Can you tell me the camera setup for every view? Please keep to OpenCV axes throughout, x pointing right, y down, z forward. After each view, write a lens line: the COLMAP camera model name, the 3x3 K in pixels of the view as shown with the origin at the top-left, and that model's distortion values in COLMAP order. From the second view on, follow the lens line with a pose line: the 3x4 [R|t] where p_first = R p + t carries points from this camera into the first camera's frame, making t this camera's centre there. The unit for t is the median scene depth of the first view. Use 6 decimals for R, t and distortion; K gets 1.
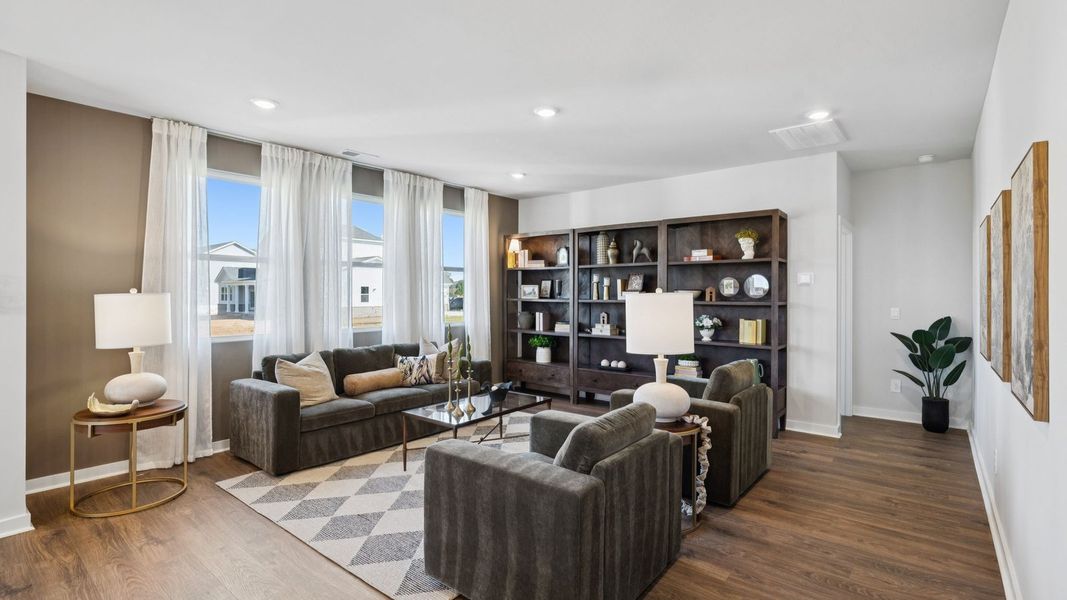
lens RADIAL K [[503.4, 0, 535.2], [0, 503.4, 300.4], [0, 0, 1]] dist [0.000190, 0.000838]
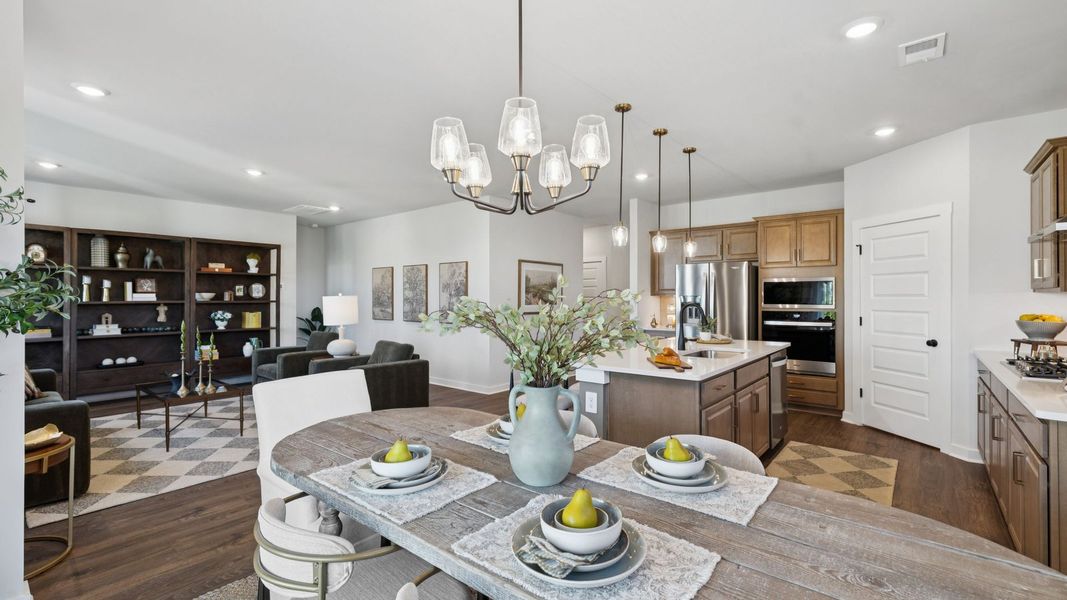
lens RADIAL K [[462.5, 0, 544.3], [0, 462.5, 295.1], [0, 0, 1]] dist [-0.000558, 0.000444]
pose [[0.000786, 0.003850, 0.999992, -0.880093], [0.011845, 0.999922, -0.003859, 0.000743], [-0.999930, 0.011848, 0.000740, 0.102235]]
